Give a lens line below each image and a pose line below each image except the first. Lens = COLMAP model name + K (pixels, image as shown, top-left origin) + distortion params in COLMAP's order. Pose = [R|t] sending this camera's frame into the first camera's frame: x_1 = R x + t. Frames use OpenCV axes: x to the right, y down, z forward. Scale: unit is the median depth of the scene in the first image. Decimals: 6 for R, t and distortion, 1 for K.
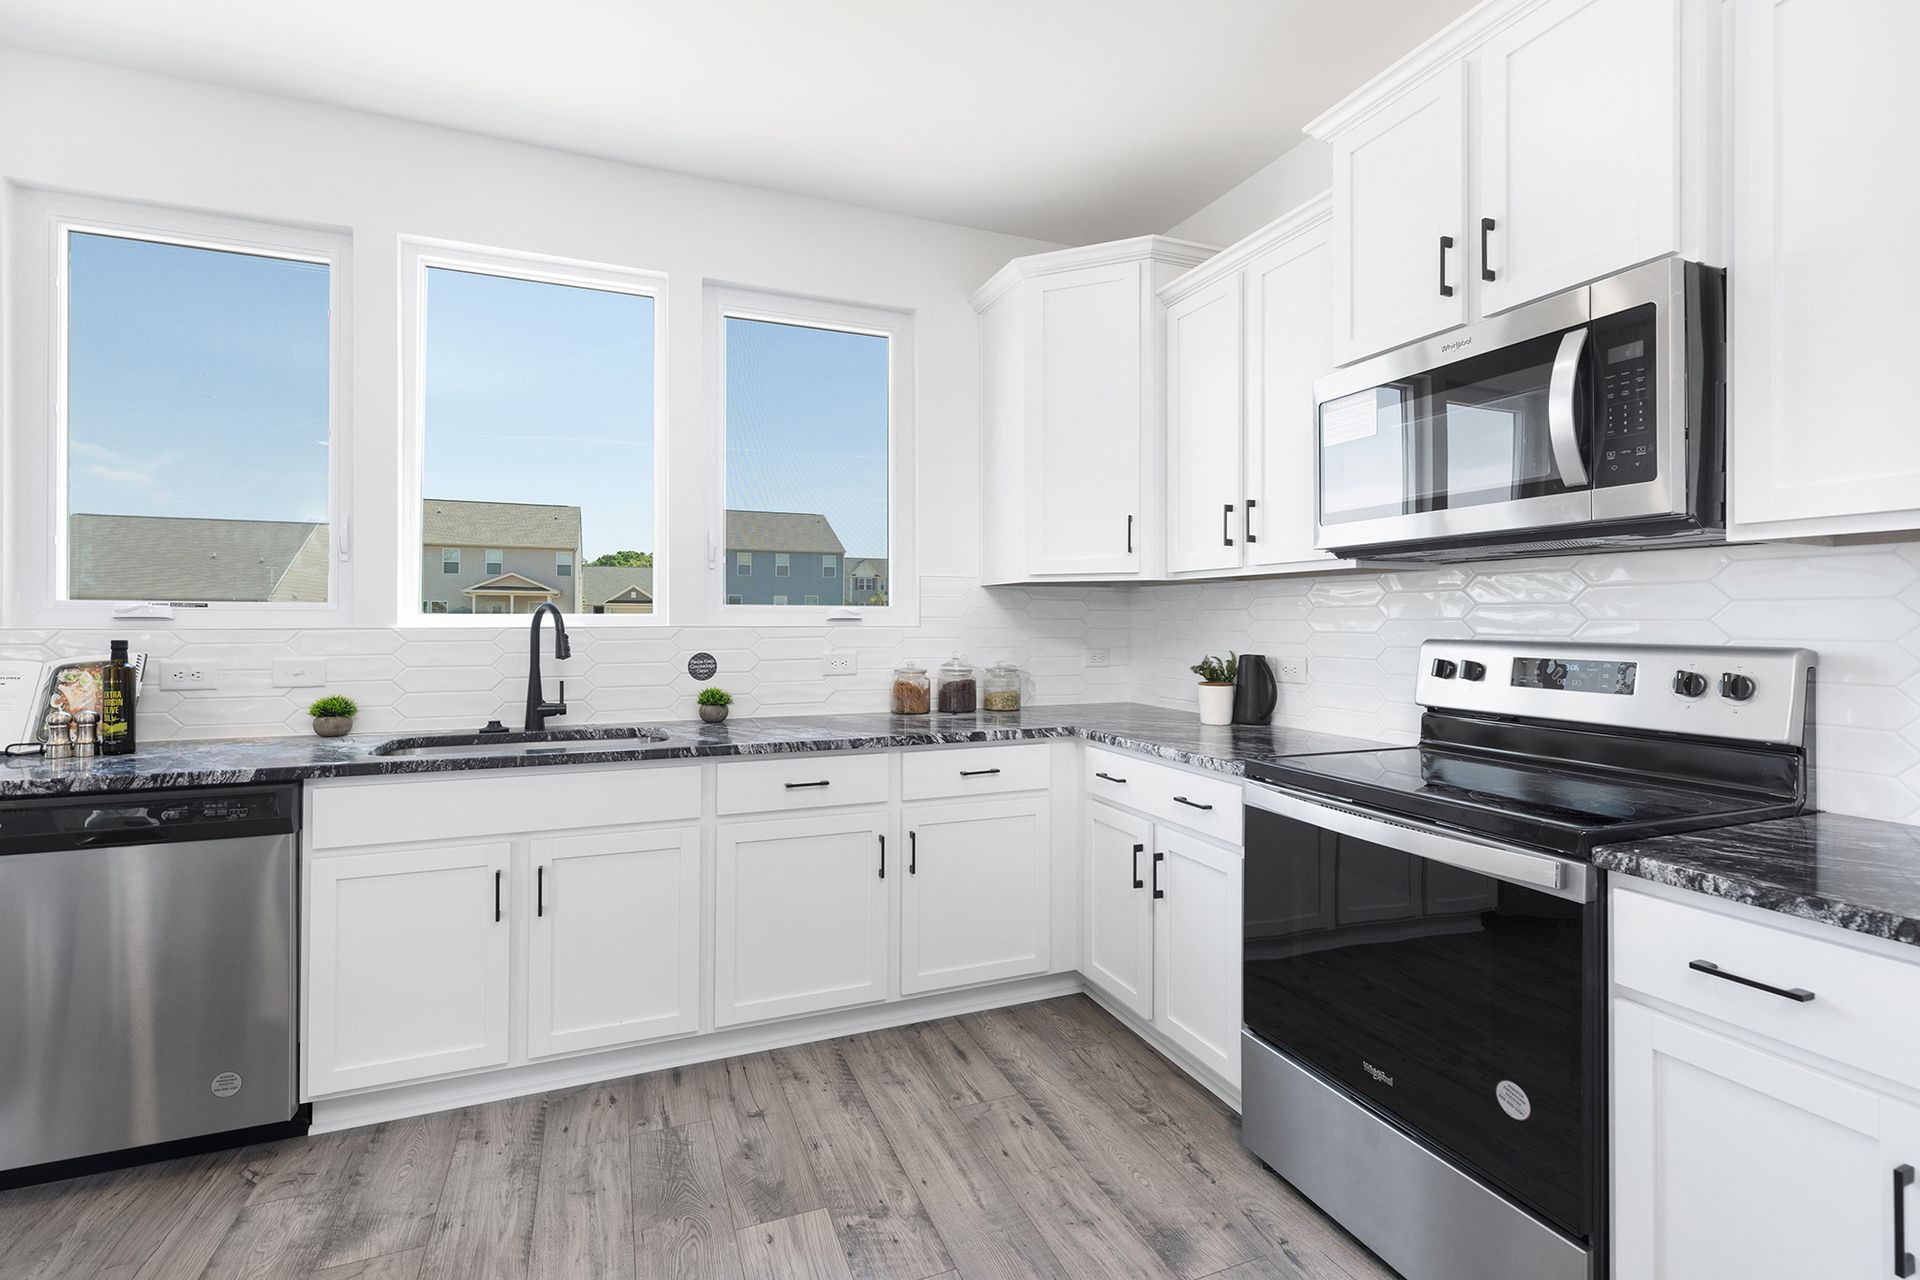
lens RADIAL K [[845.0, 0, 969.9], [0, 845.0, 617.0], [0, 0, 1]] dist [0.006356, 0.000187]
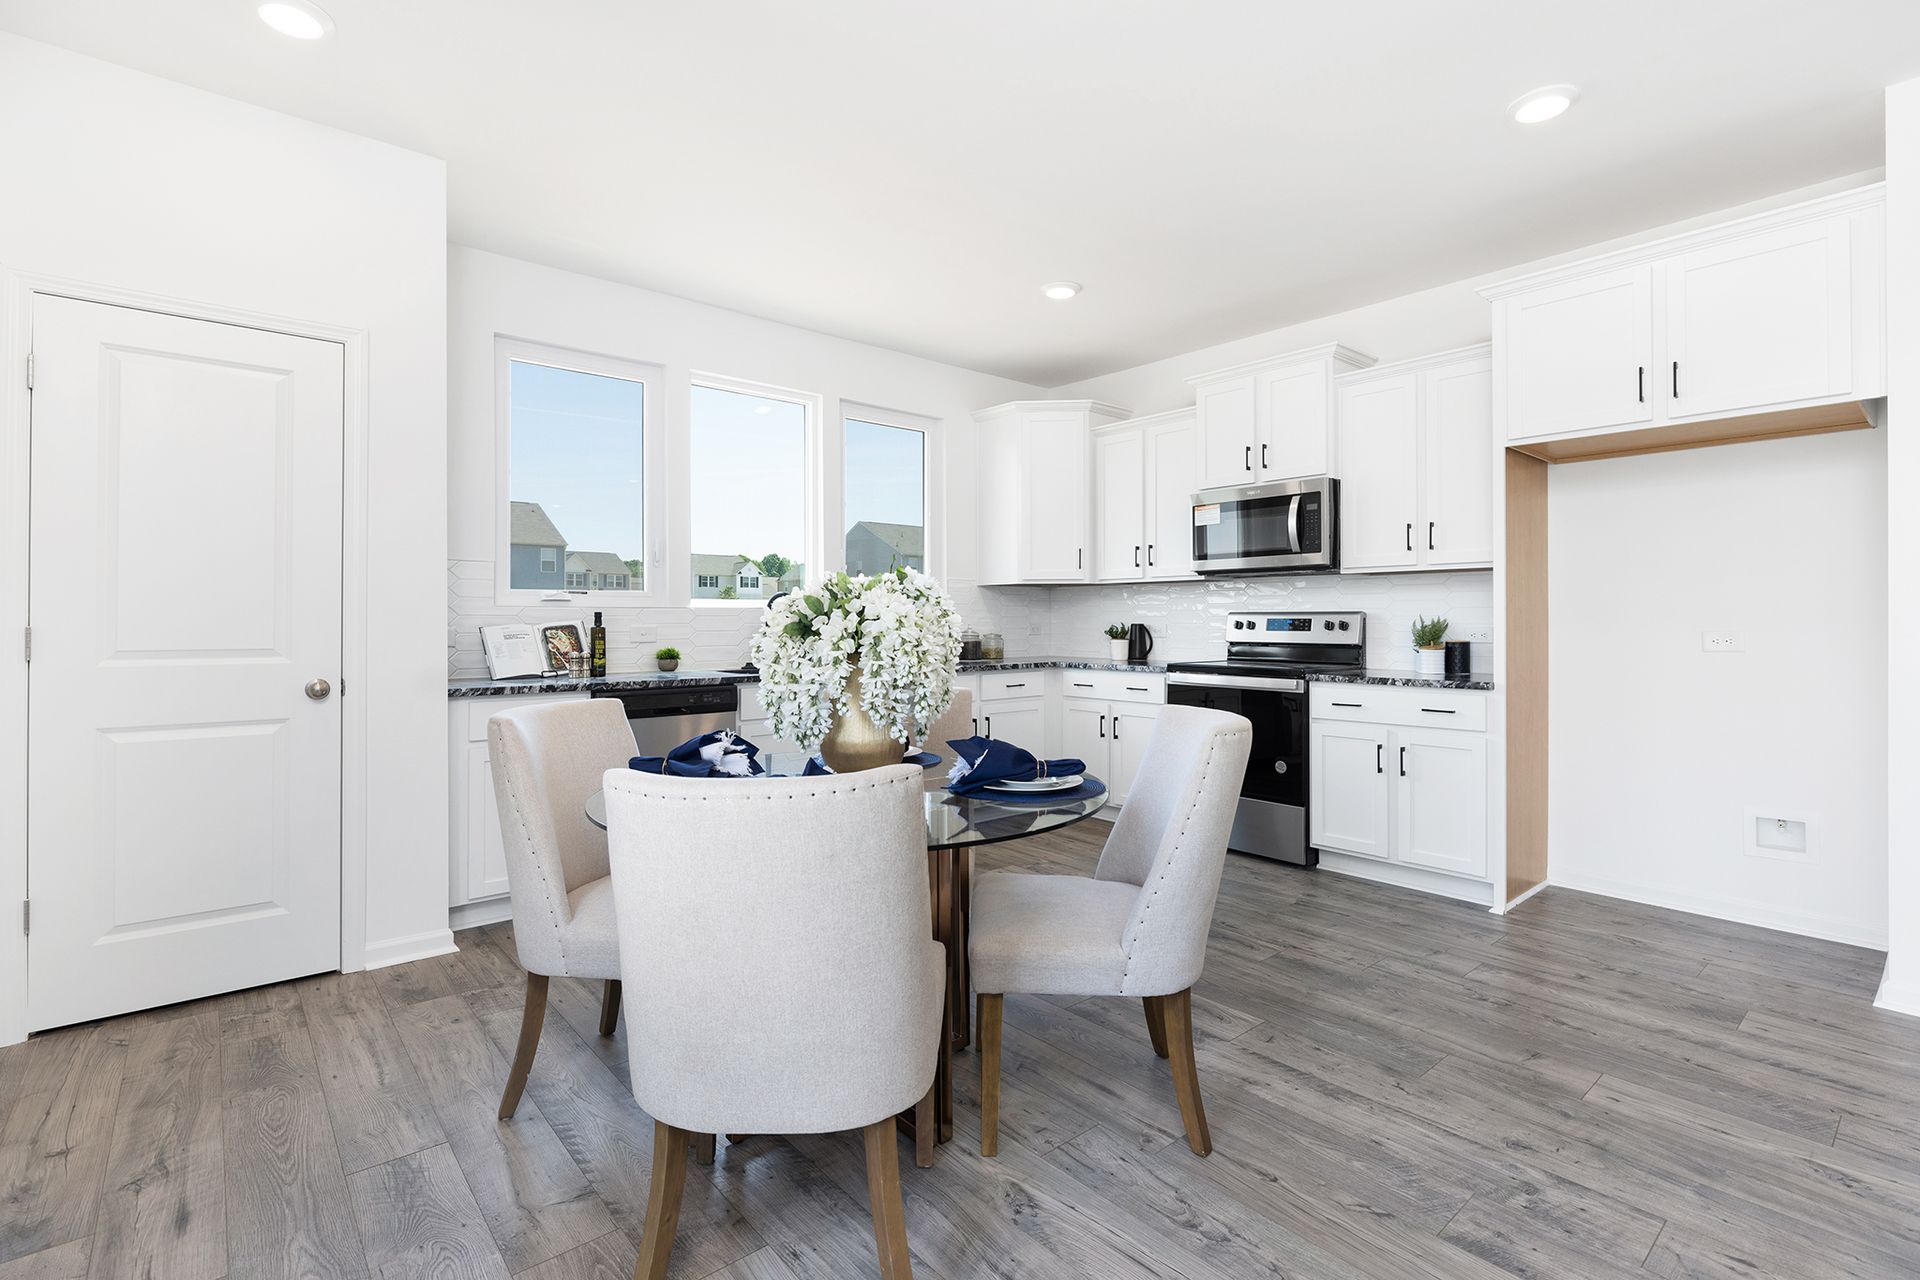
lens RADIAL K [[878.5, 0, 958.7], [0, 878.5, 617.2], [0, 0, 1]] dist [0.002098, 0.000127]
pose [[0.948323, -0.001433, 0.317305, -0.931913], [0.001181, 0.999999, 0.000986, 0.039329], [-0.317306, -0.000561, 0.948323, -1.028212]]
